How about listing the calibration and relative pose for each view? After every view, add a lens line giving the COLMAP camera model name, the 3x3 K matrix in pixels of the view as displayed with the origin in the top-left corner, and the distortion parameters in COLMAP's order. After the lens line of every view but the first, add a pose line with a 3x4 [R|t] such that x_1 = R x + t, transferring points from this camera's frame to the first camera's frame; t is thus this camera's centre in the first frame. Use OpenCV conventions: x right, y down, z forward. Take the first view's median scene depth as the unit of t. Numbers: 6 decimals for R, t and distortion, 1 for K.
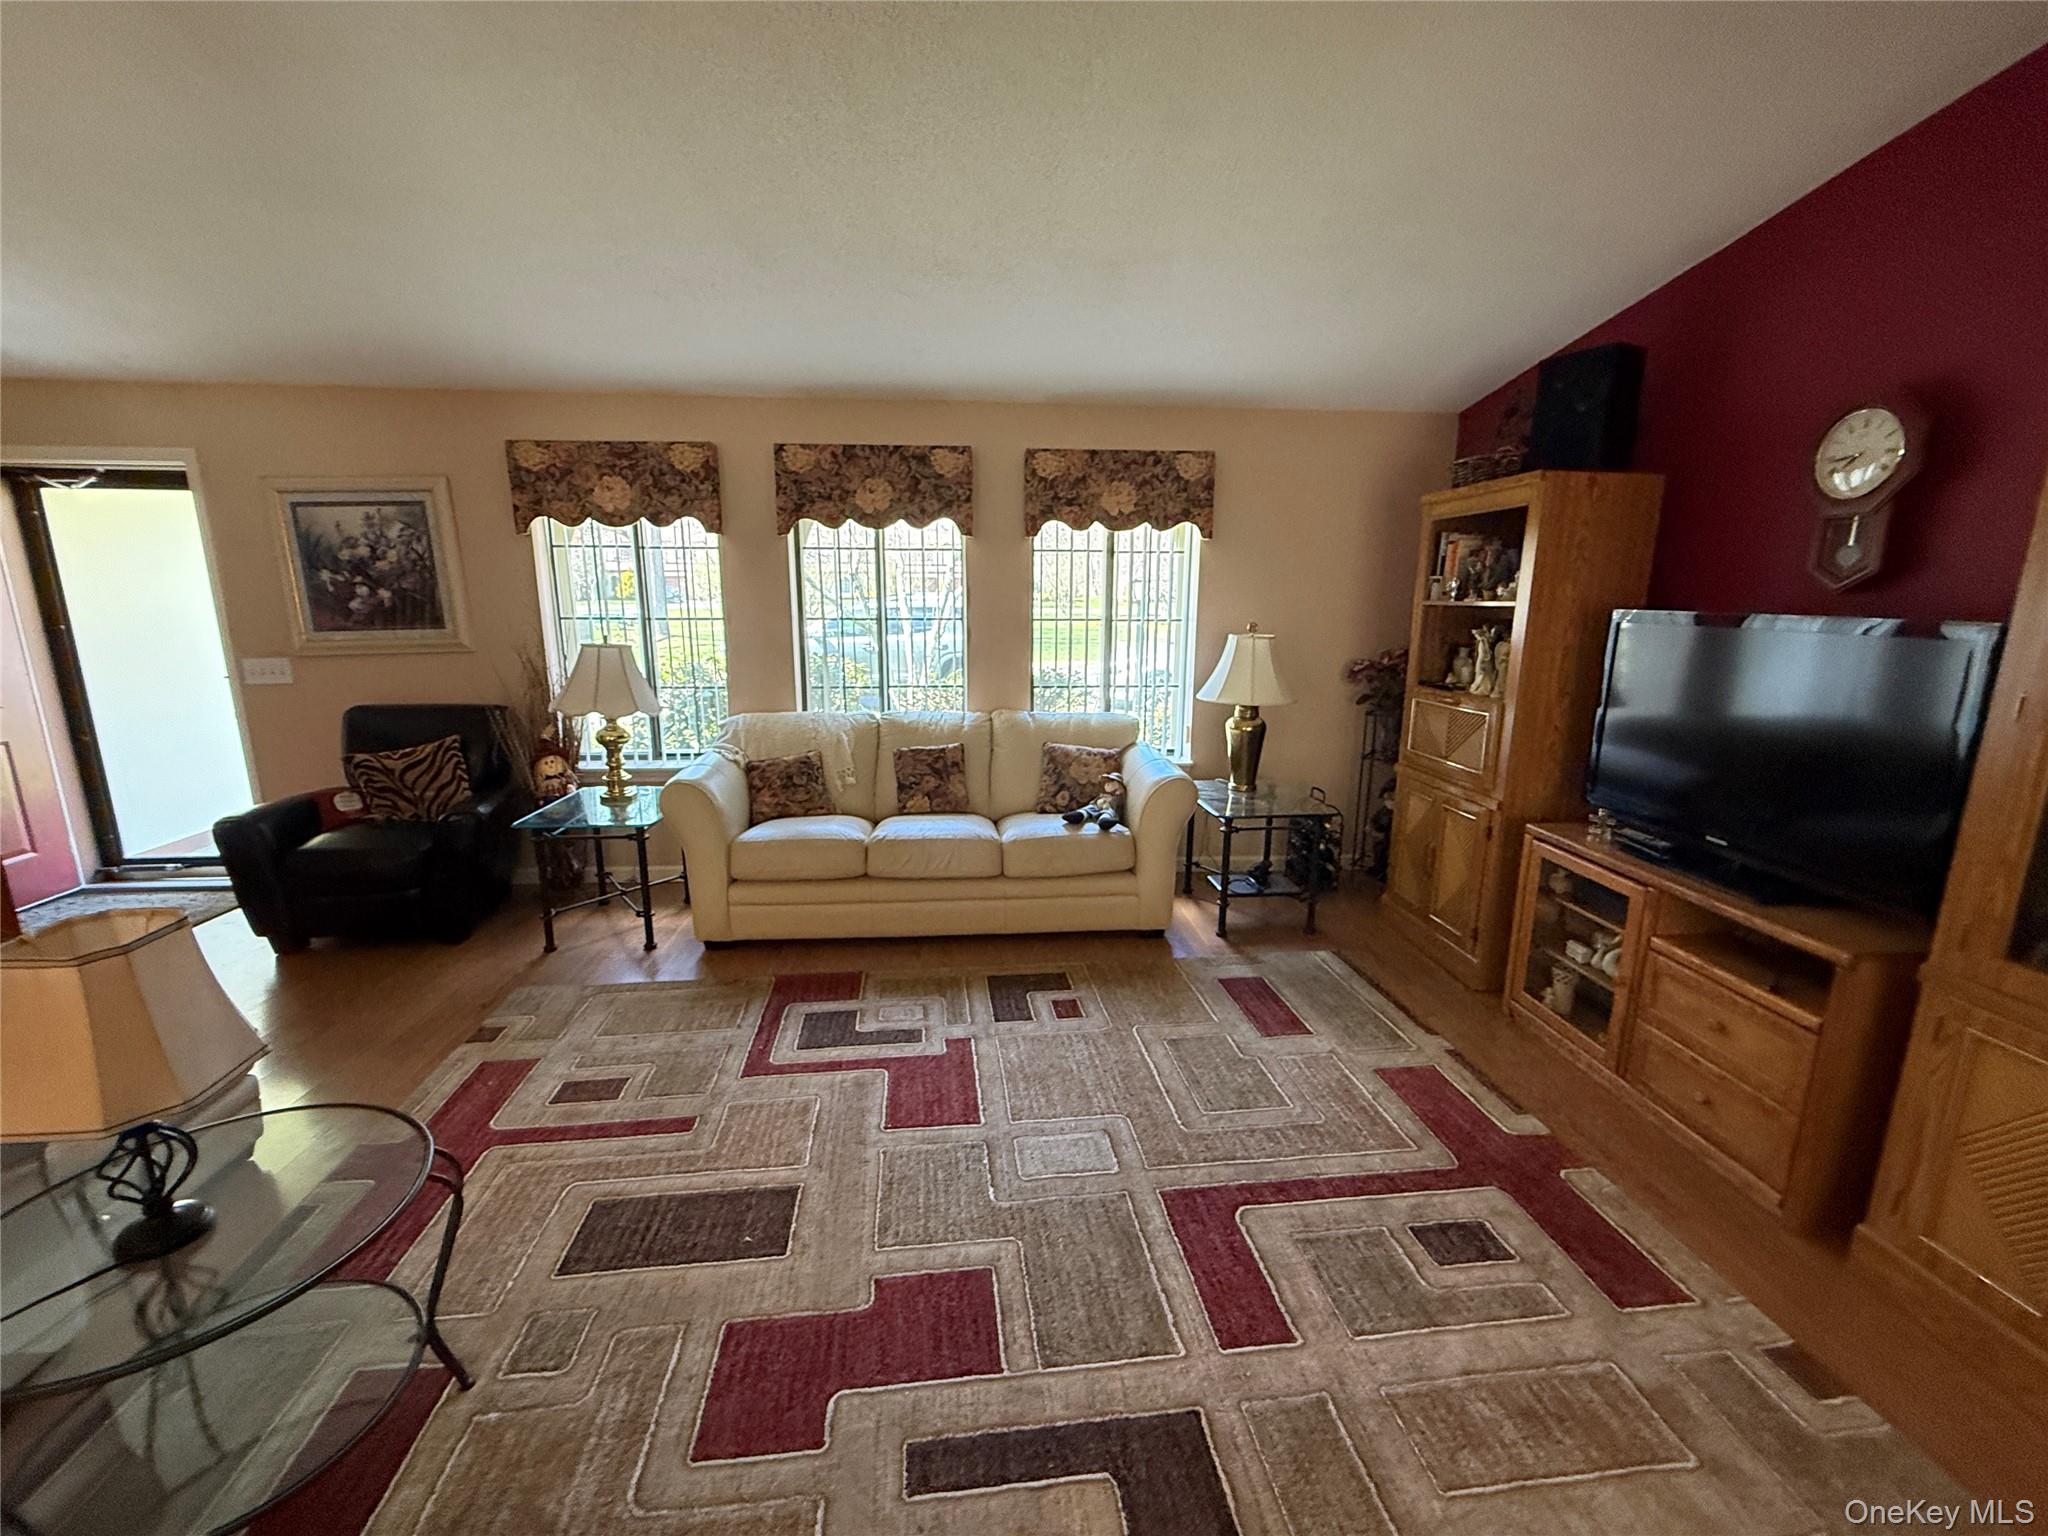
lens RADIAL K [[801.8, 0, 1019.8], [0, 801.8, 764.4], [0, 0, 1]] dist [-0.001810, -0.000716]
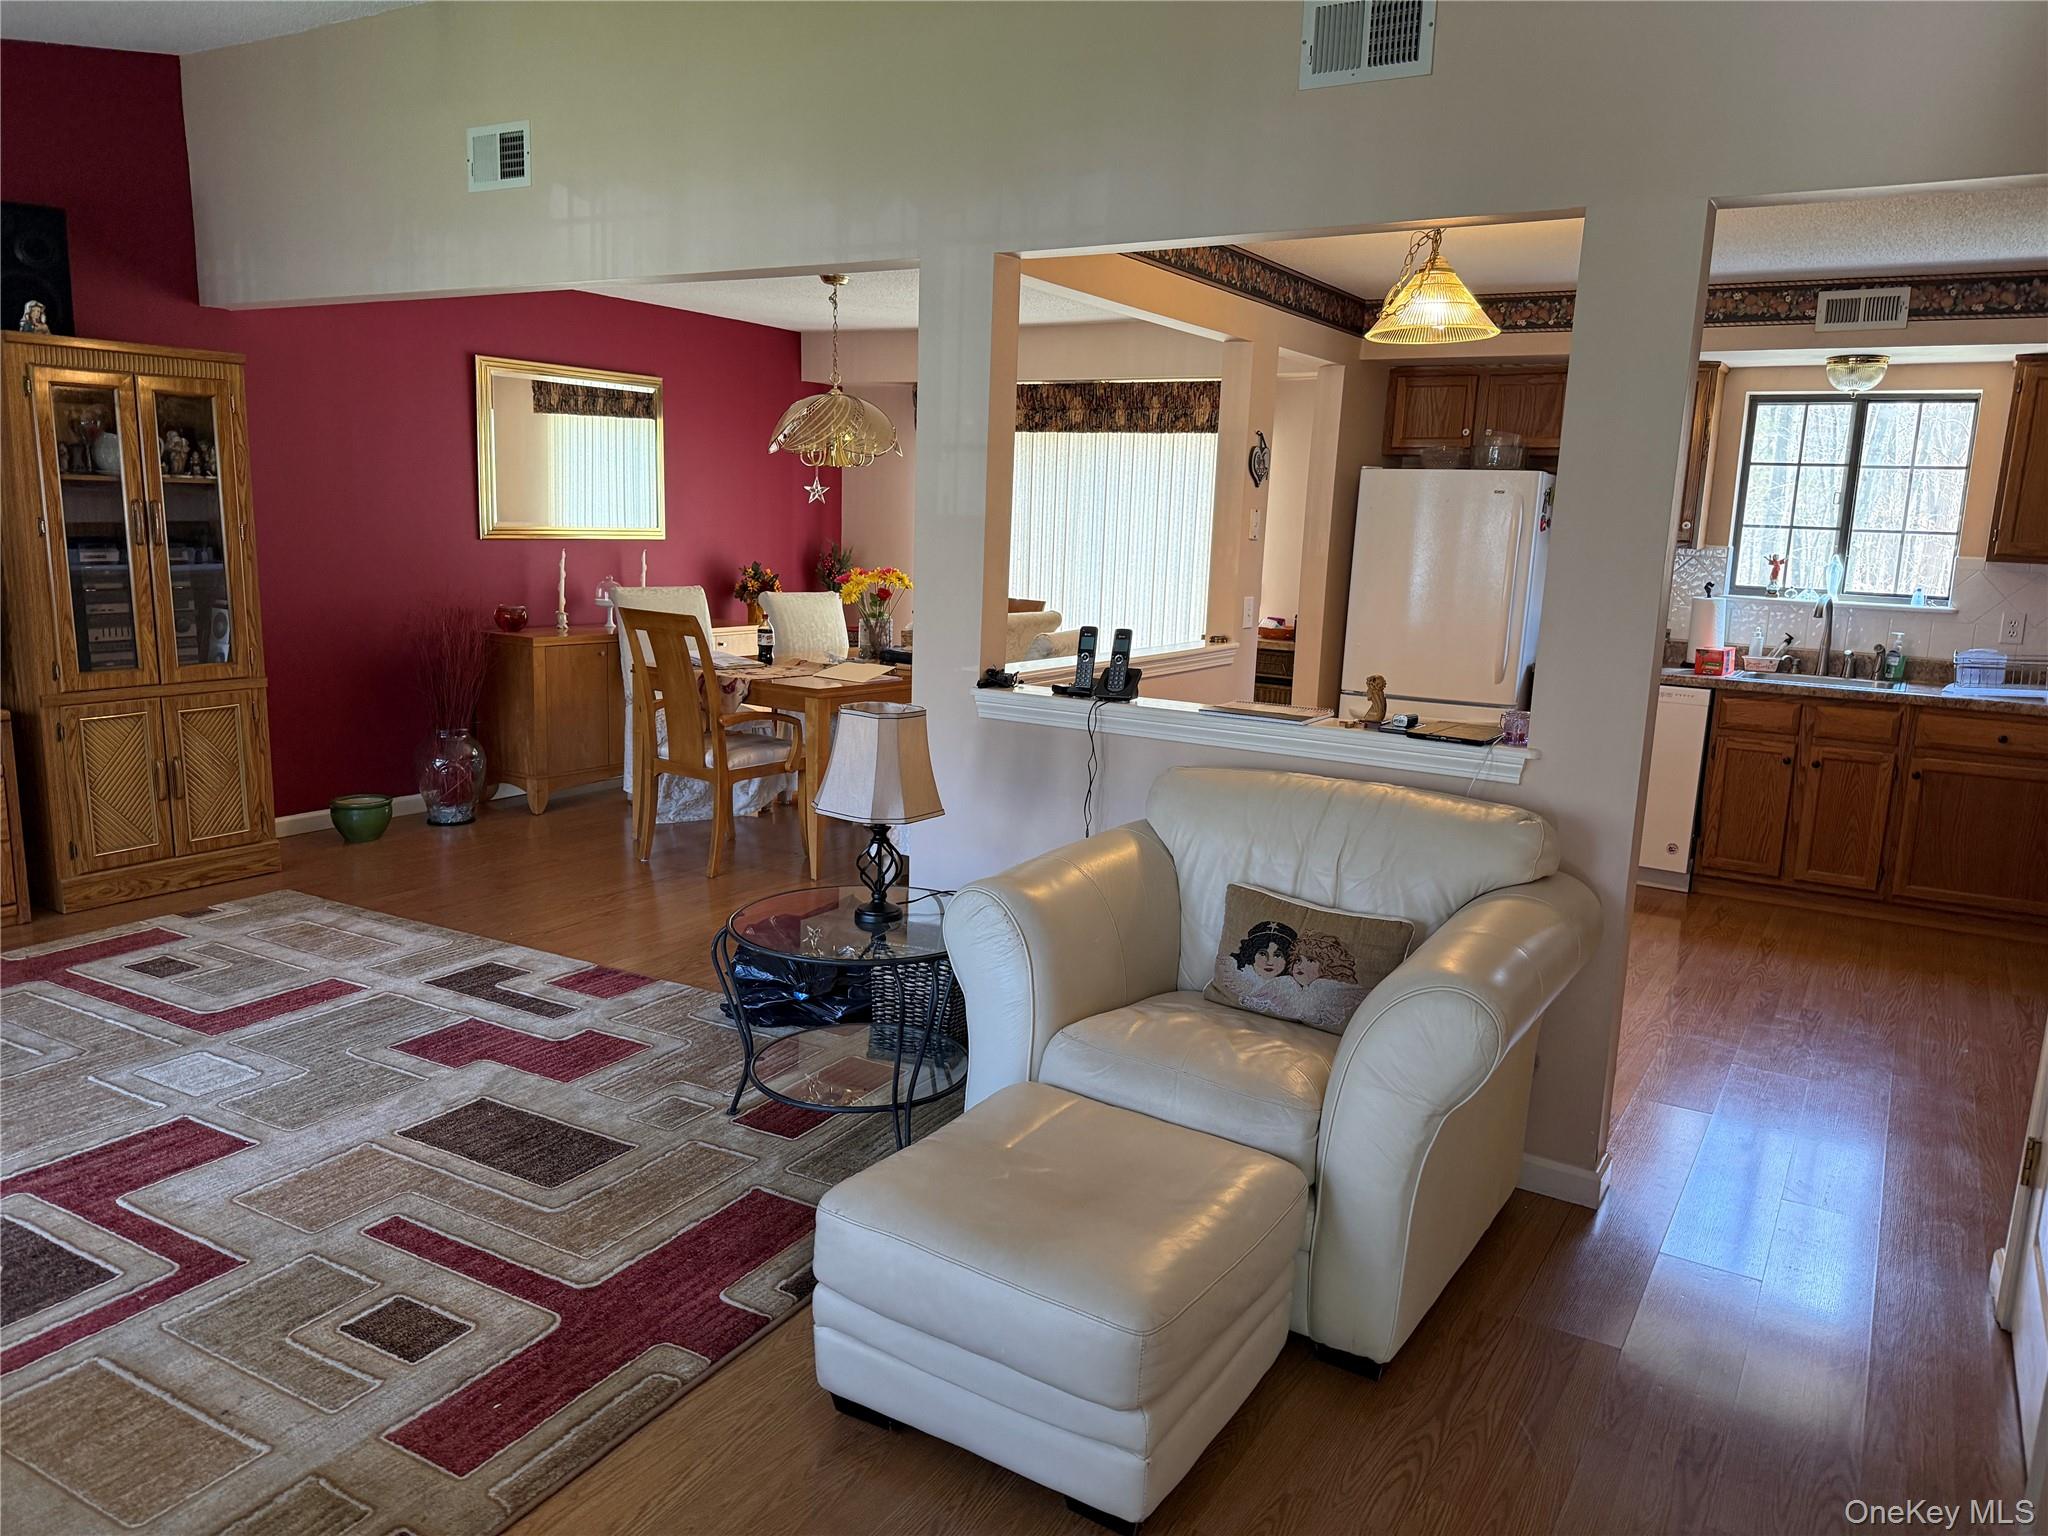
lens RADIAL K [[1464.9, 0, 1015.3], [0, 1464.9, 772.8], [0, 0, 1]] dist [0.049286, -0.059716]
pose [[-0.788263, -0.141001, 0.598966, -1.928197], [0.090386, 0.936303, 0.339364, -0.377487], [-0.608664, 0.321646, -0.725308, 1.820681]]
